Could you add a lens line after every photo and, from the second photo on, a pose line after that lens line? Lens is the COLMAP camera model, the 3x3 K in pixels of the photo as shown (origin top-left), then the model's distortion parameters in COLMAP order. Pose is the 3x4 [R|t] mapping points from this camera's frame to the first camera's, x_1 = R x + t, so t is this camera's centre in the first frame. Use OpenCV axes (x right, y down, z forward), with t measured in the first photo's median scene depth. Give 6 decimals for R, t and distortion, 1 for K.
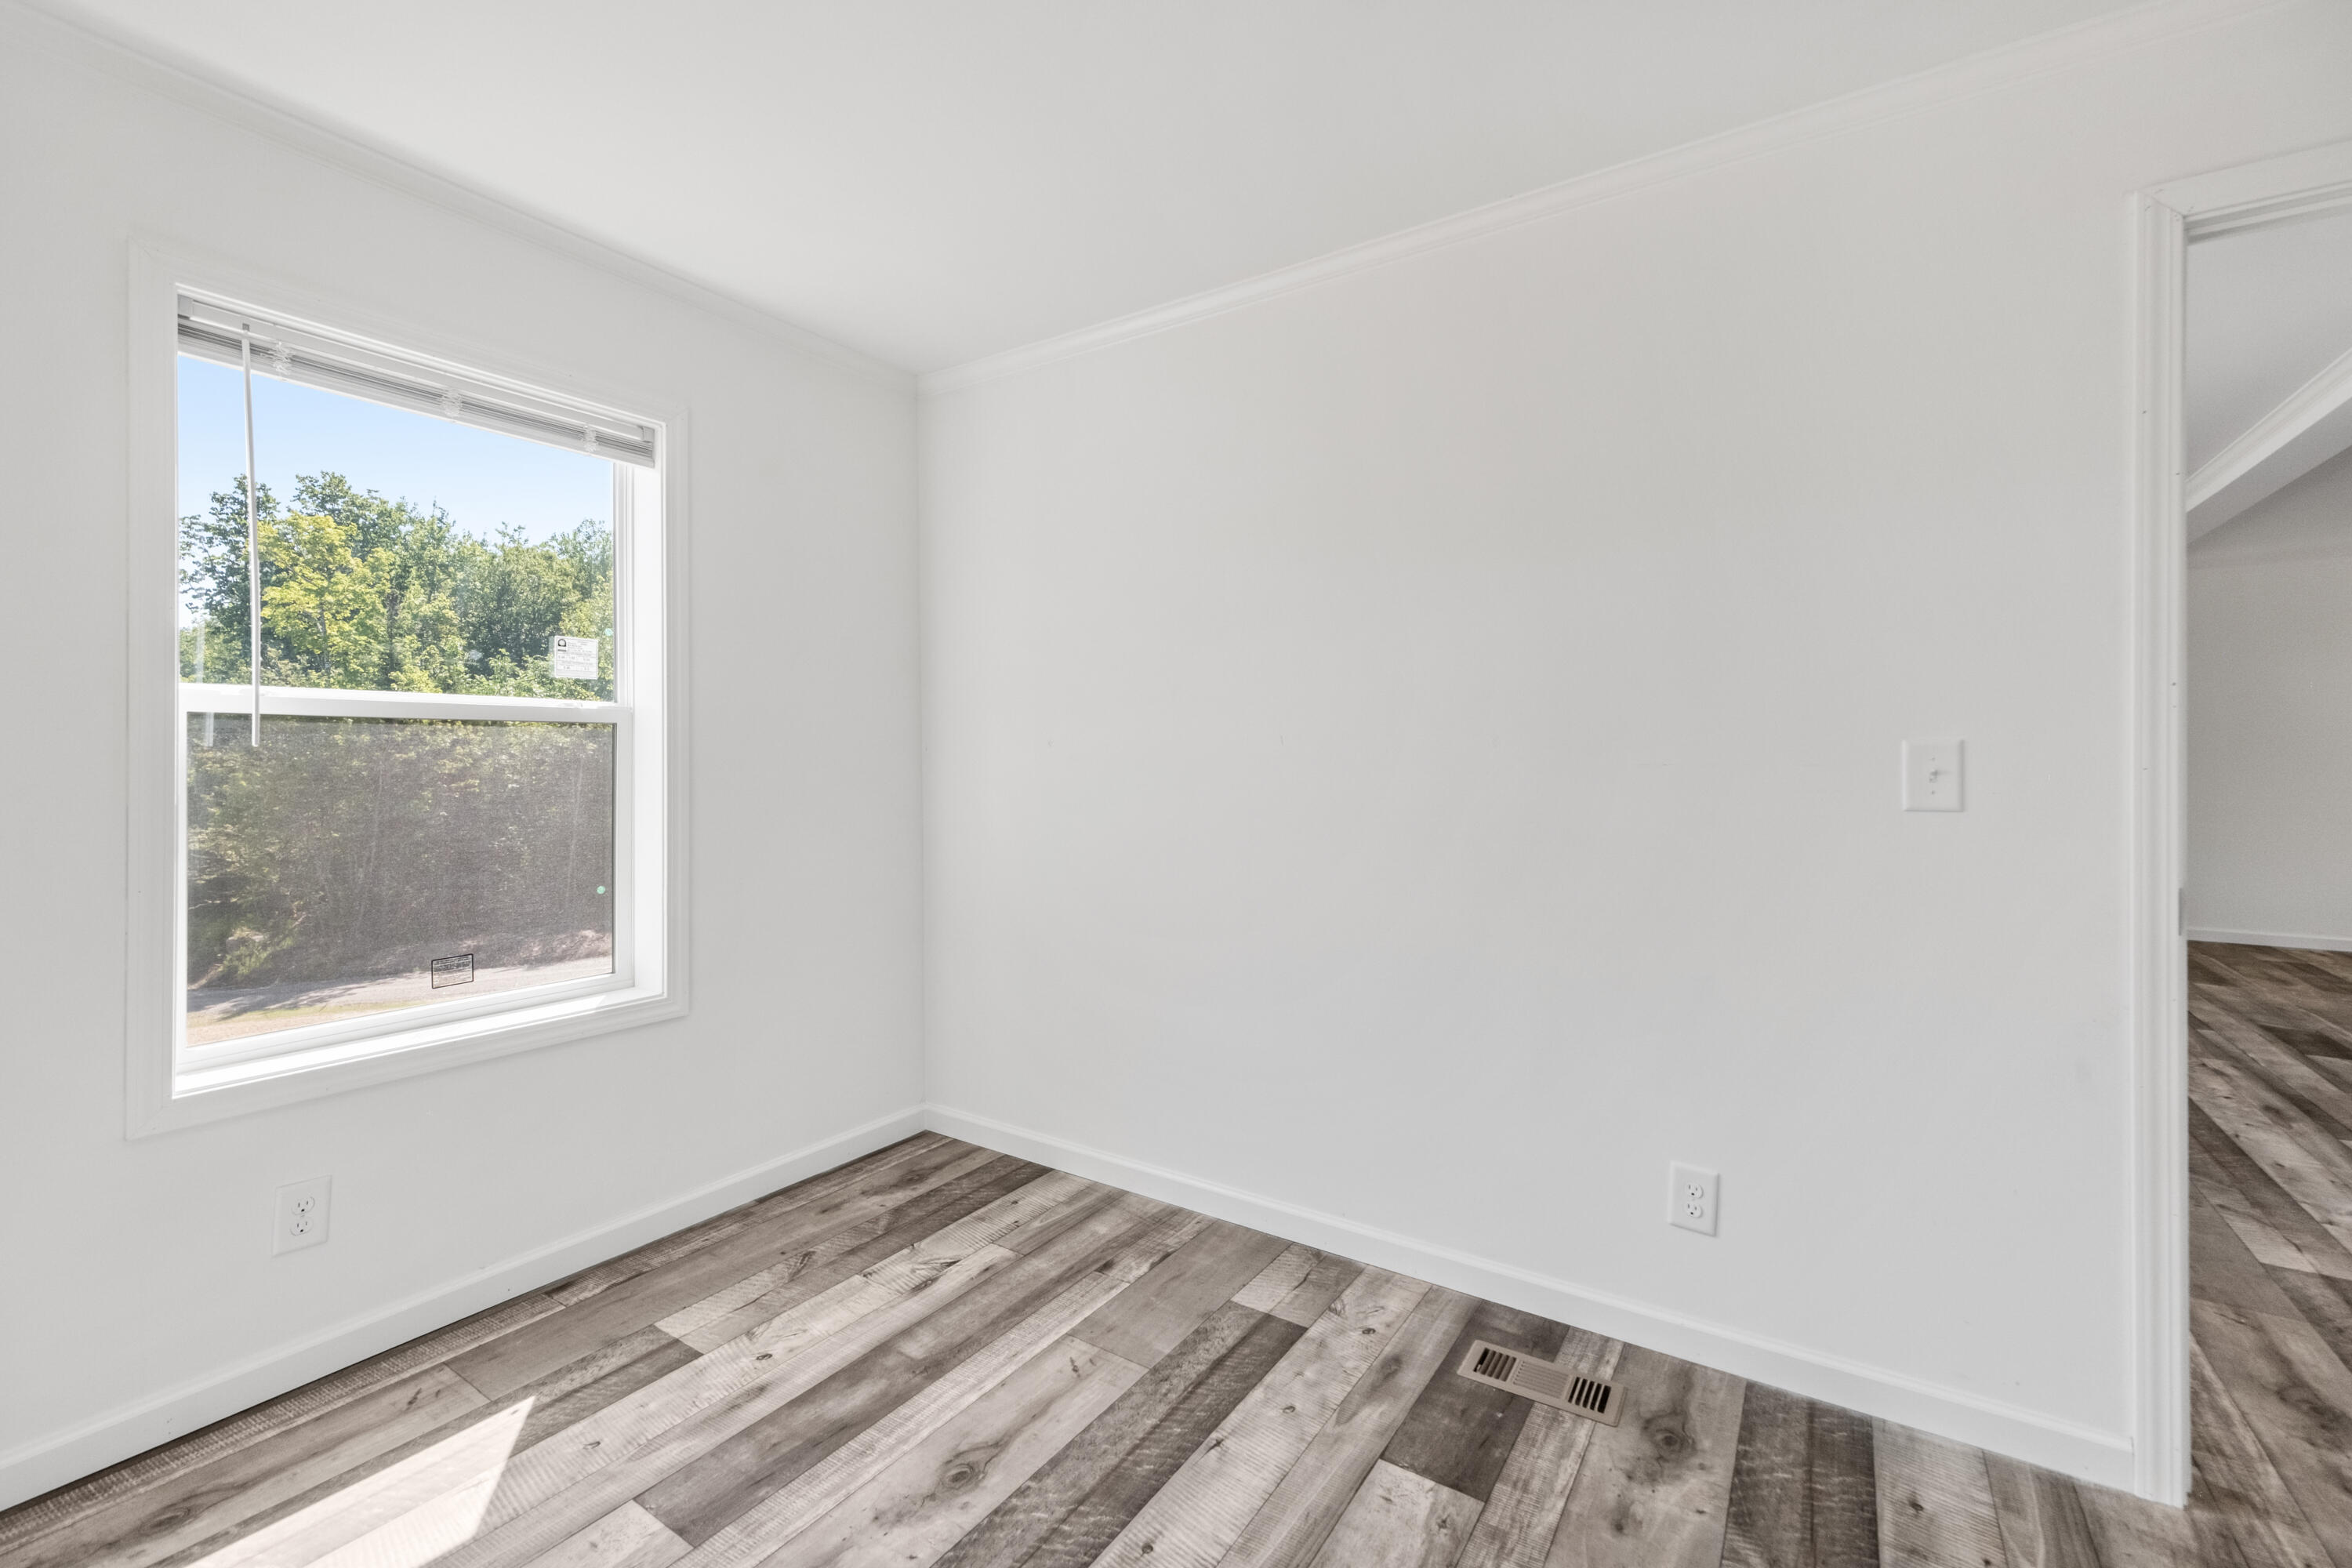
lens RADIAL K [[986.9, 0, 1179.7], [0, 986.9, 770.6], [0, 0, 1]] dist [0.012425, -0.003271]
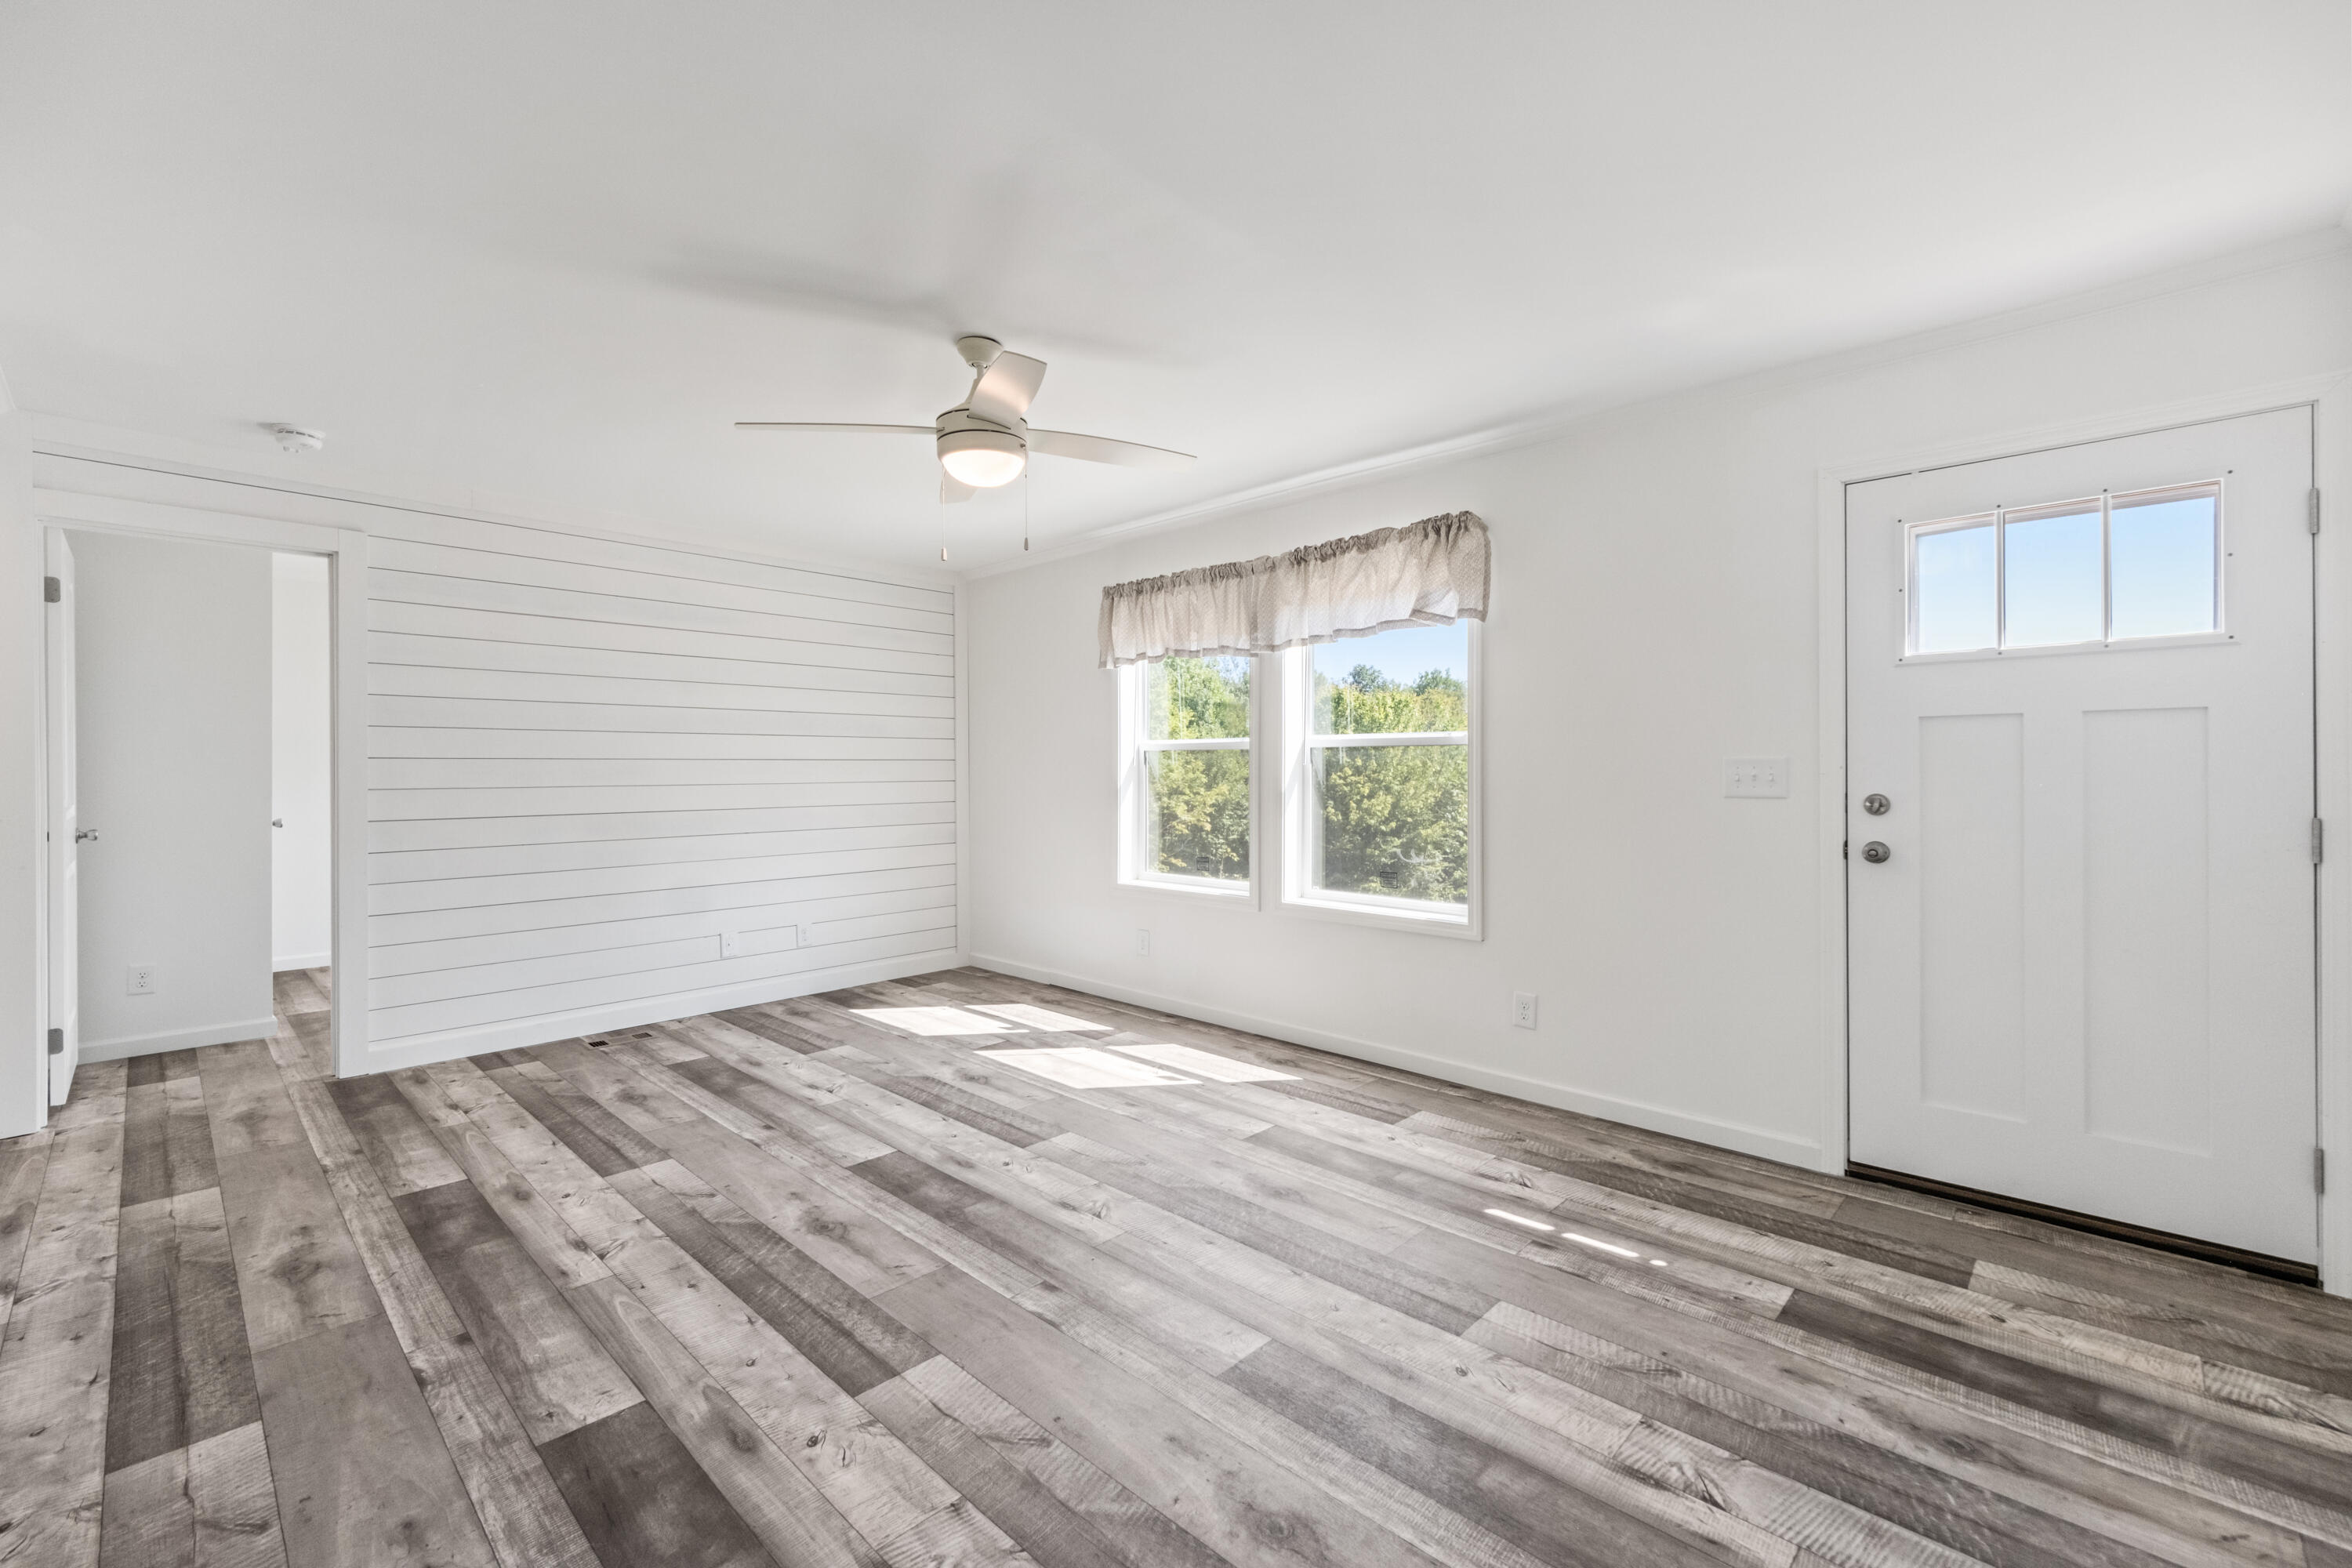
lens RADIAL K [[974.0, 0, 1181.1], [0, 974.0, 768.9], [0, 0, 1]] dist [0.005802, -0.001344]
pose [[-0.170678, -0.001250, -0.985326, 1.095725], [-0.005183, 0.999986, -0.000371, -0.018667], [0.985313, 0.005044, -0.170682, 1.645431]]
